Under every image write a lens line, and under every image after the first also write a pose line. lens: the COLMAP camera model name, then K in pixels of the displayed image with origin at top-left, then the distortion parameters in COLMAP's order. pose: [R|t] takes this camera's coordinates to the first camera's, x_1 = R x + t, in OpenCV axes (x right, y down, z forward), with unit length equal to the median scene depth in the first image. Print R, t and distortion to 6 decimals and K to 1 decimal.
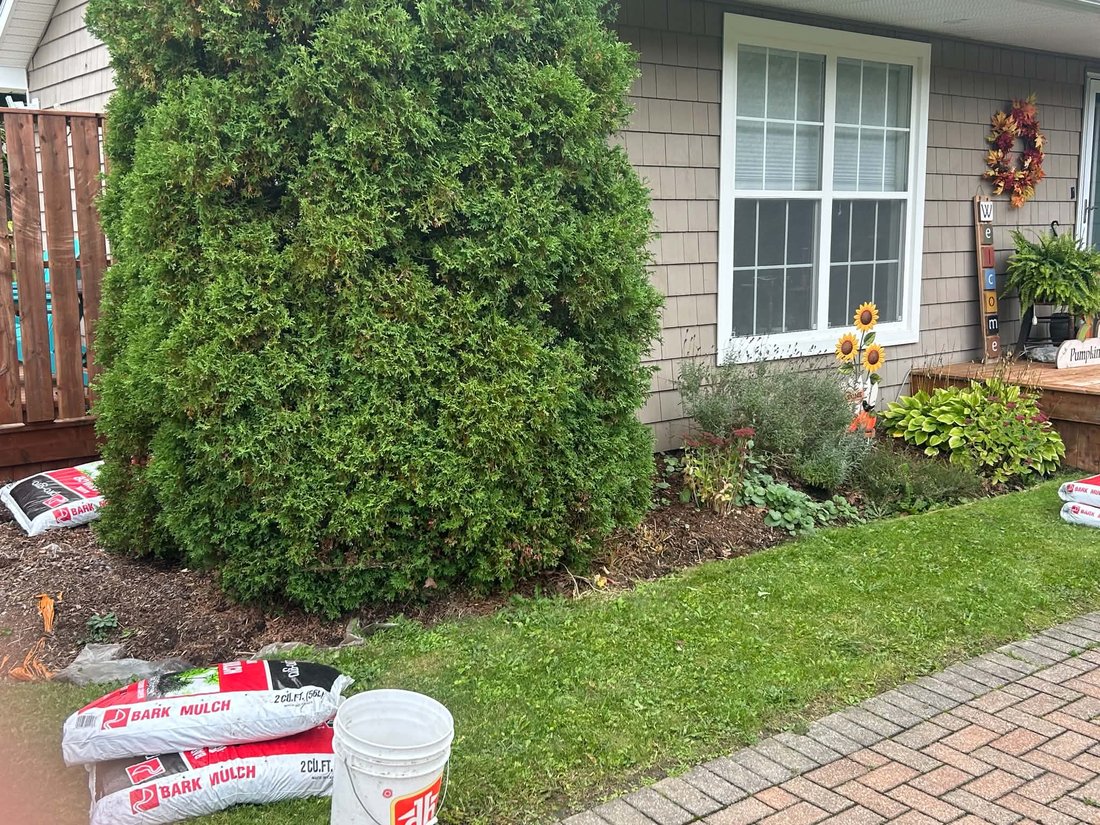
lens RADIAL K [[1108.2, 0, 549.1], [0, 1108.2, 397.2], [0, 0, 1]] dist [0.043002, -0.010623]
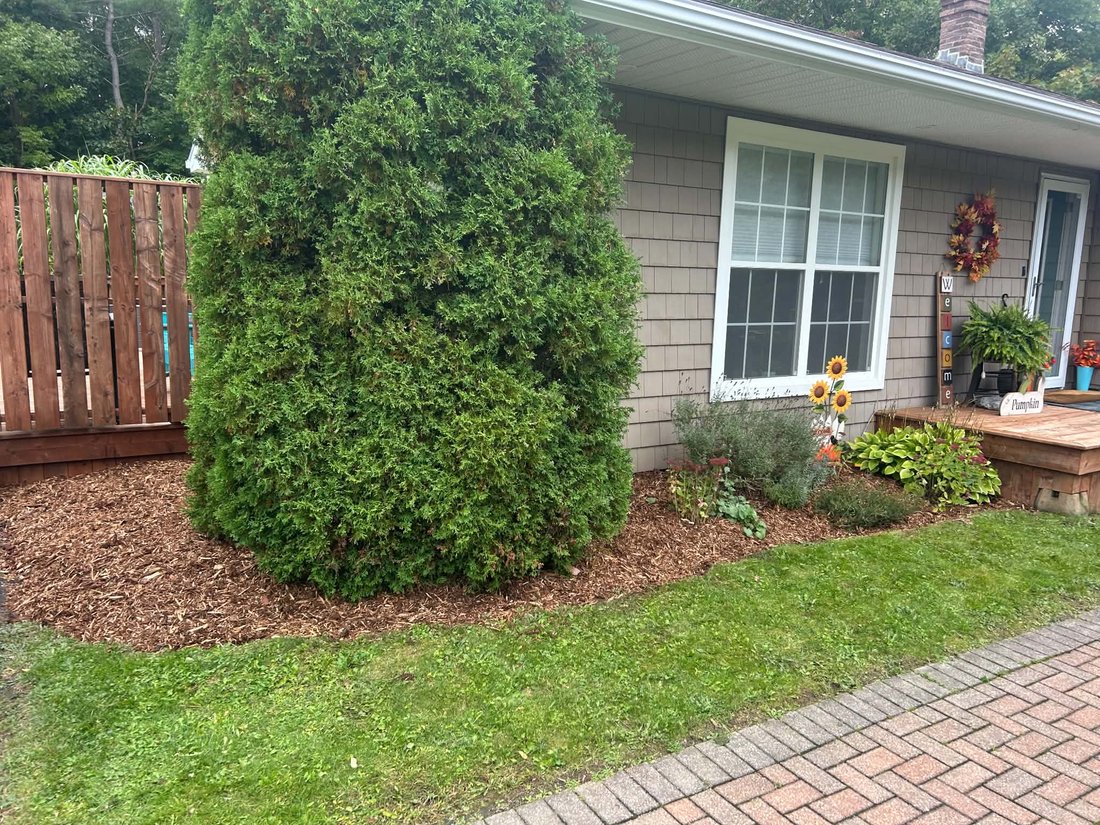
lens RADIAL K [[795.6, 0, 550.0], [0, 795.6, 412.5], [0, 0, 1]] dist [0.035115, -0.009766]
pose [[0.993915, 0.048809, -0.098744, 0.101167], [-0.047801, 0.998778, 0.012553, -0.030981], [0.099236, -0.007756, 0.995034, 0.151967]]
